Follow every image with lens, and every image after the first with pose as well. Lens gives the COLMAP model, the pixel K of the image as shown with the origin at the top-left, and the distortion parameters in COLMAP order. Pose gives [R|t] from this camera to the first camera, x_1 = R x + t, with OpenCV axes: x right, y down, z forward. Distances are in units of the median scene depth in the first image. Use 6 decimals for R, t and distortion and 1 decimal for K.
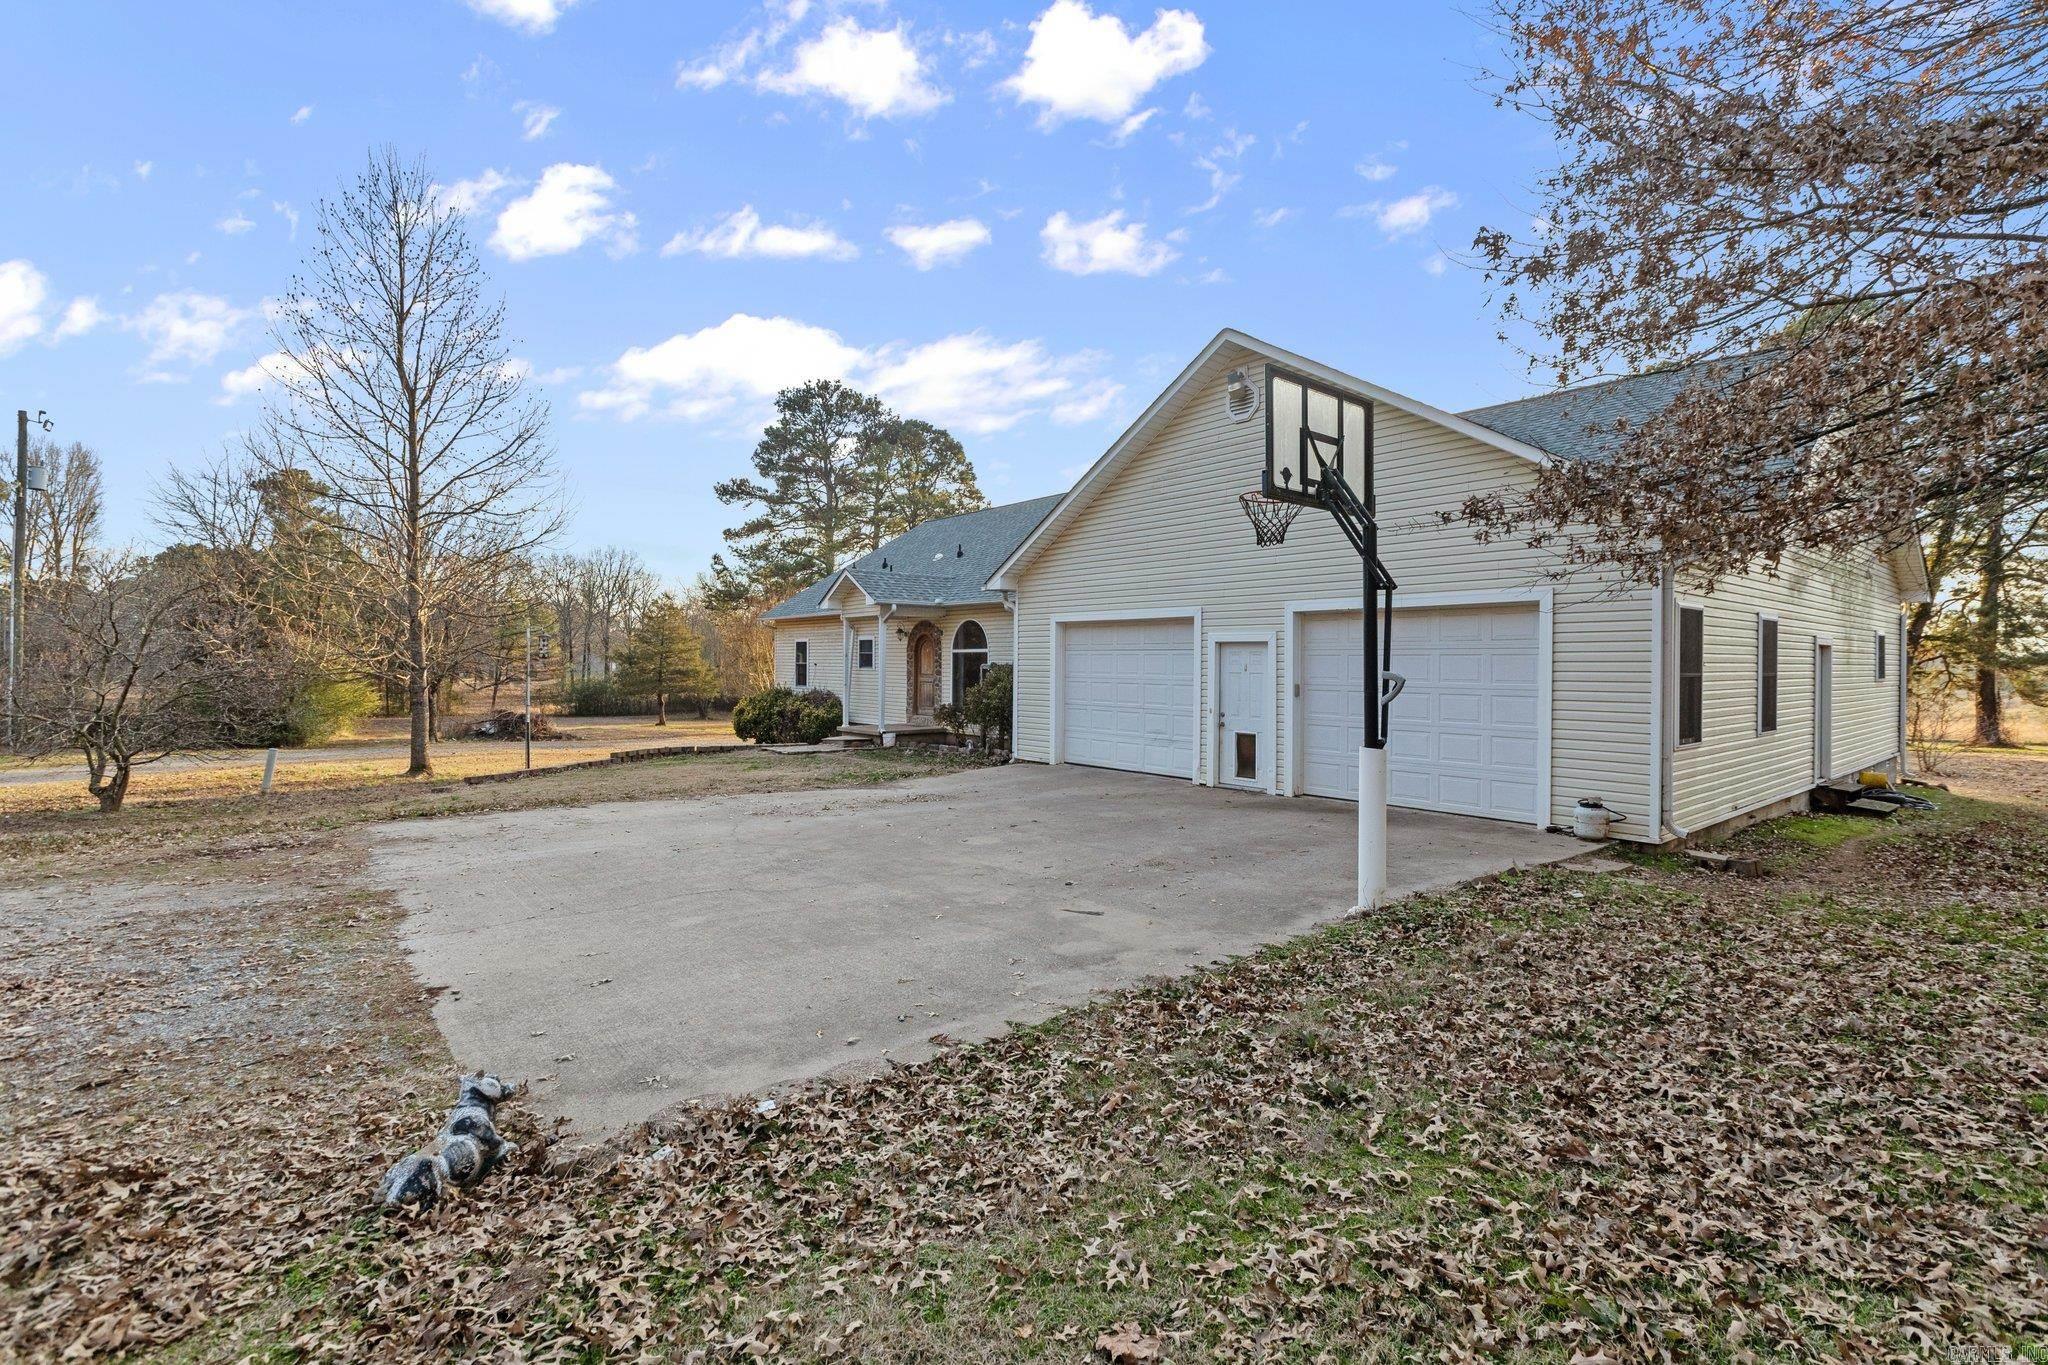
lens RADIAL K [[932.7, 0, 1021.3], [0, 932.7, 674.1], [0, 0, 1]] dist [0.003136, 0.000753]
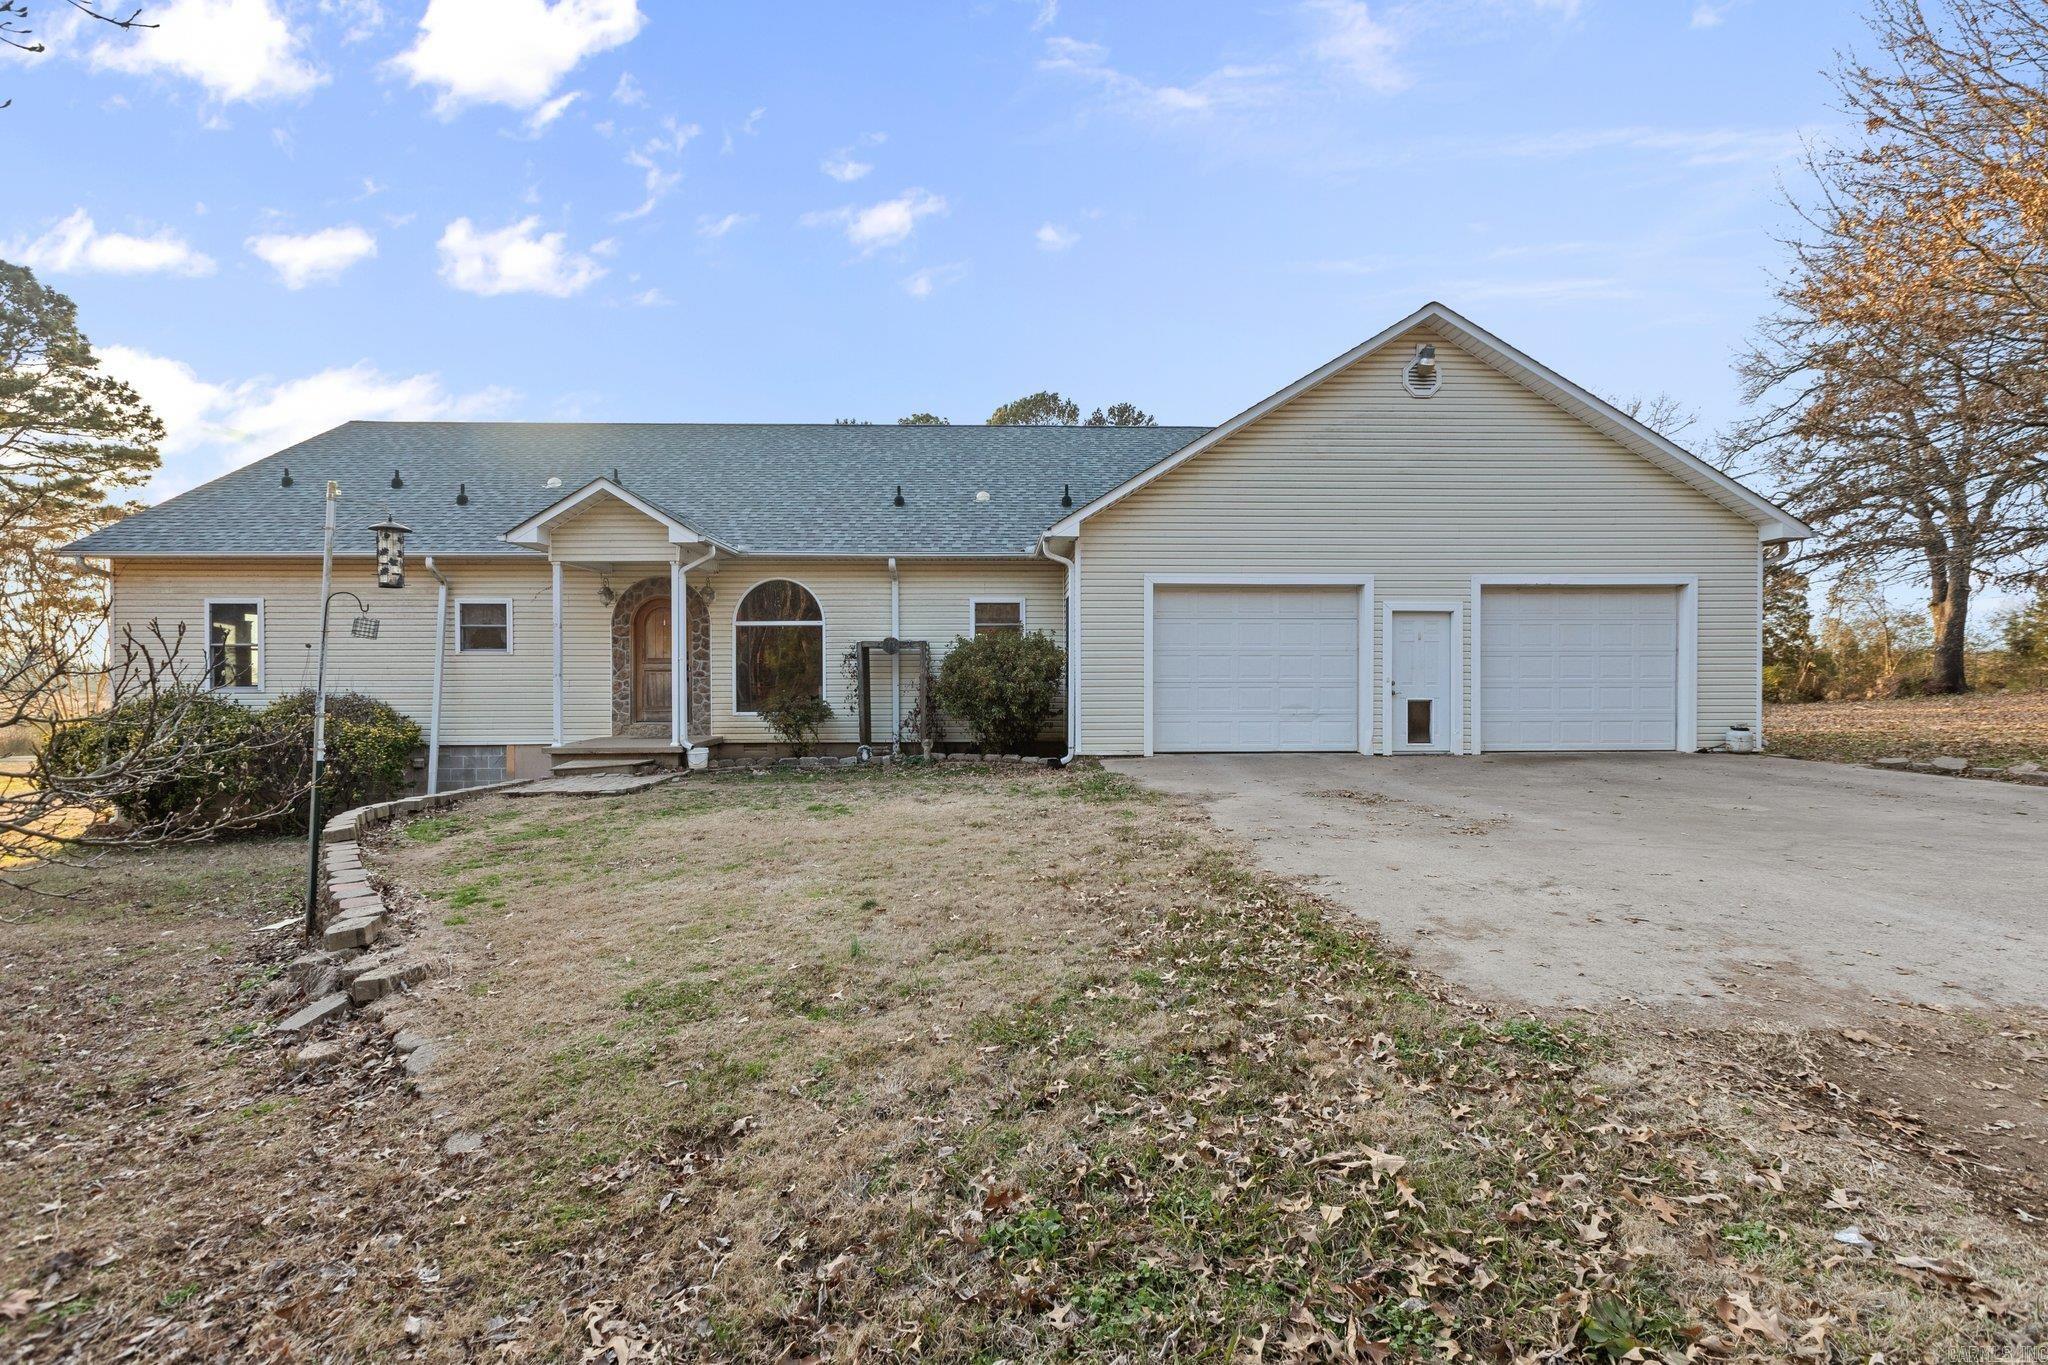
lens RADIAL K [[932.7, 0, 1022.9], [0, 932.7, 671.7], [0, 0, 1]] dist [0.003136, 0.000753]
pose [[0.605692, -0.006585, 0.795672, -0.696654], [0.017202, 0.999840, -0.004820, 0.024514], [-0.795513, 0.016606, 0.605709, 0.595233]]
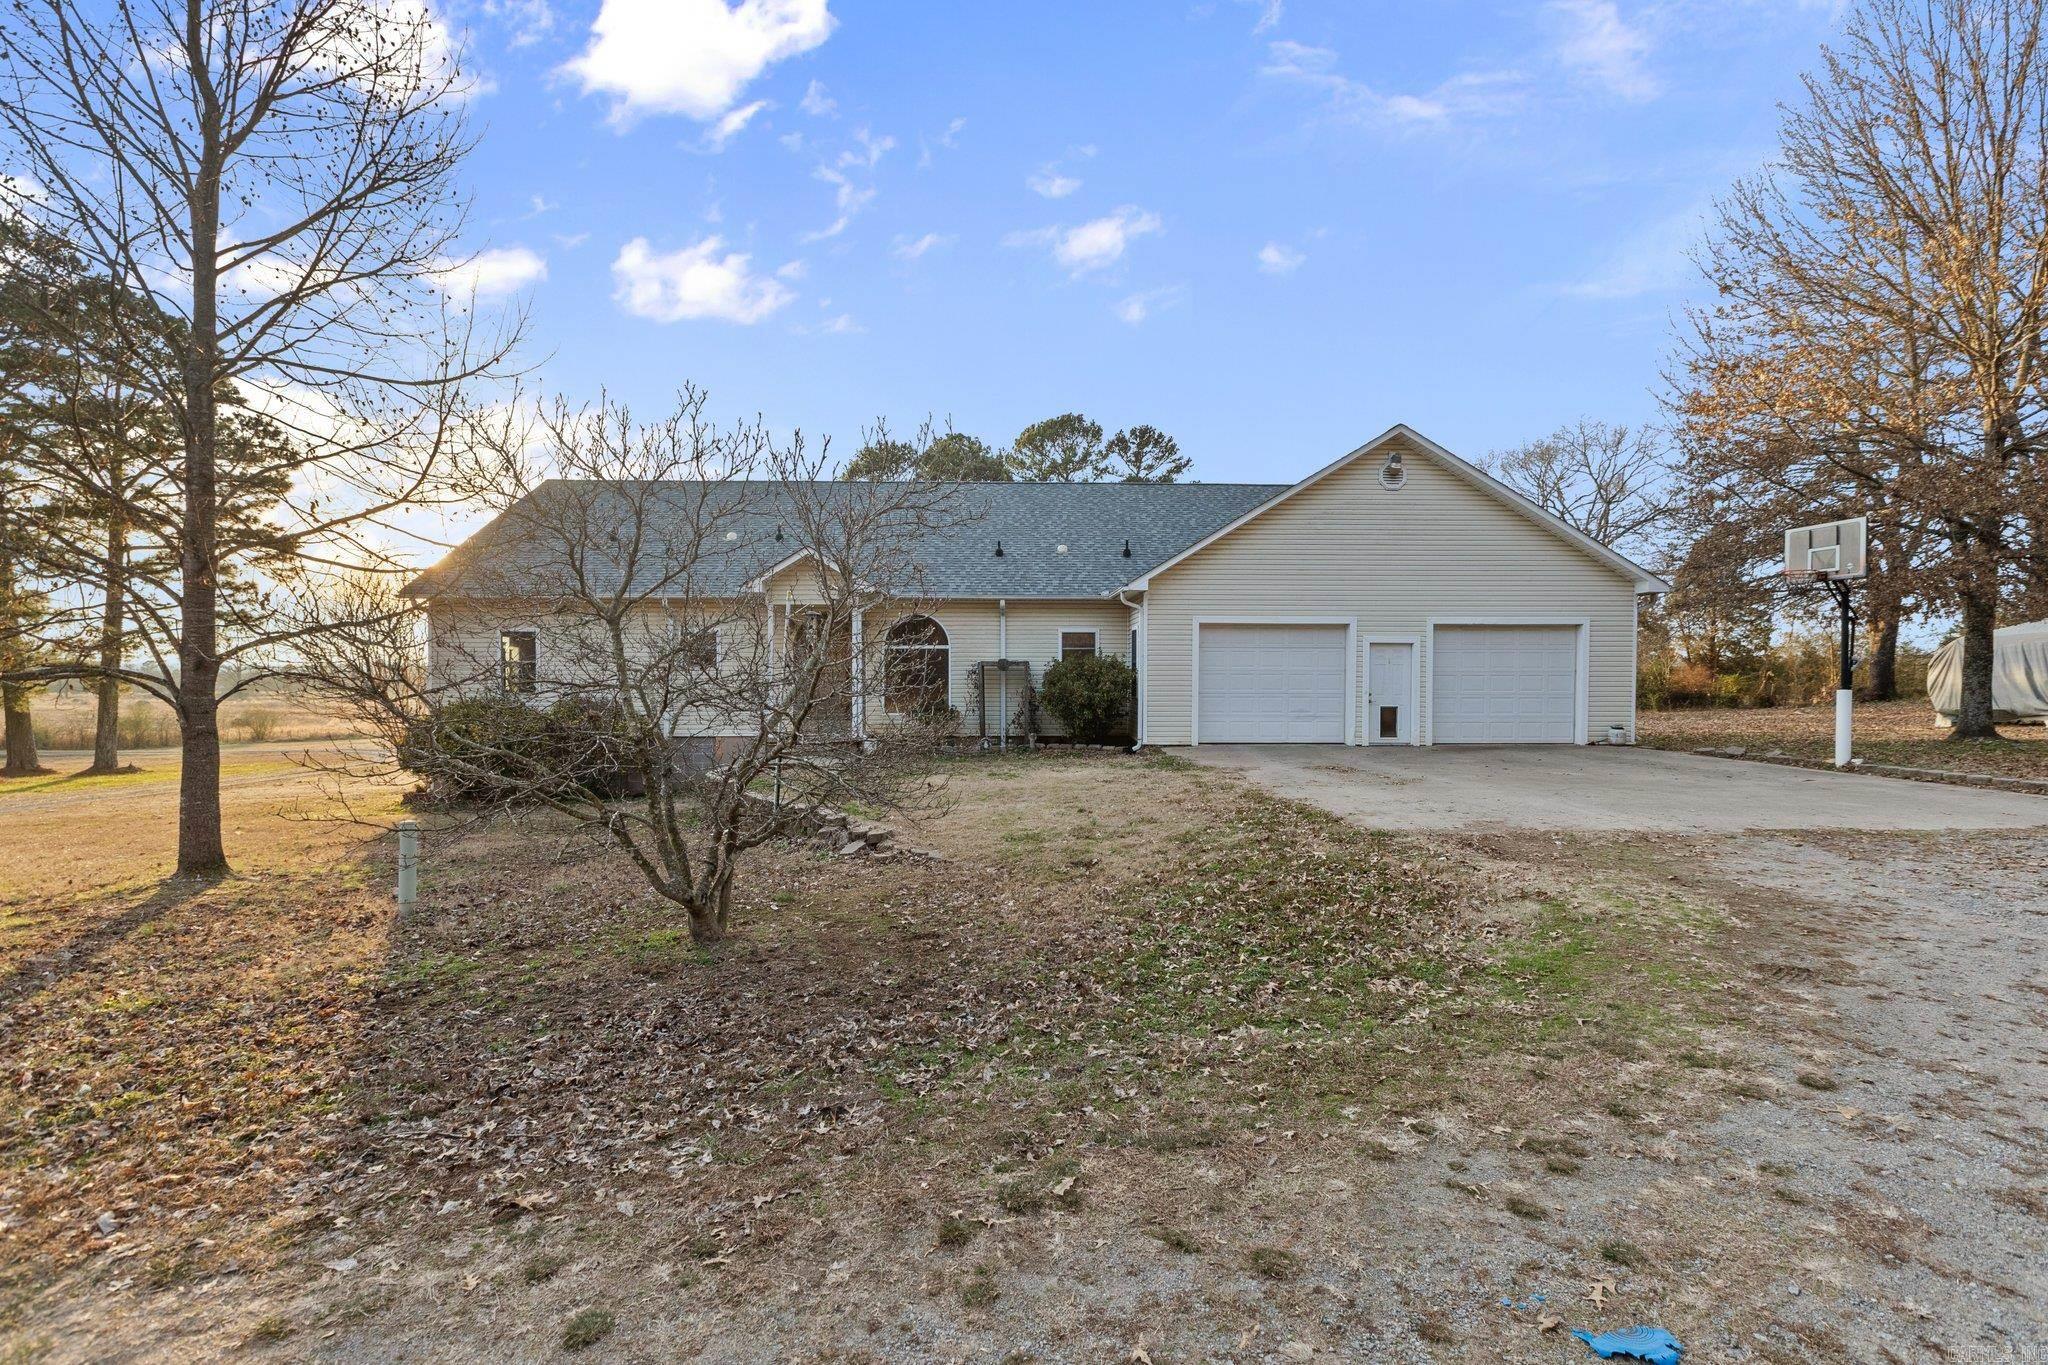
lens RADIAL K [[932.7, 0, 1023.0], [0, 932.7, 686.7], [0, 0, 1]] dist [0.003136, 0.000753]
pose [[0.613103, -0.015538, 0.789850, -1.024899], [0.013066, 0.999869, 0.009528, 0.009753], [-0.789895, 0.004479, 0.613226, 0.462428]]
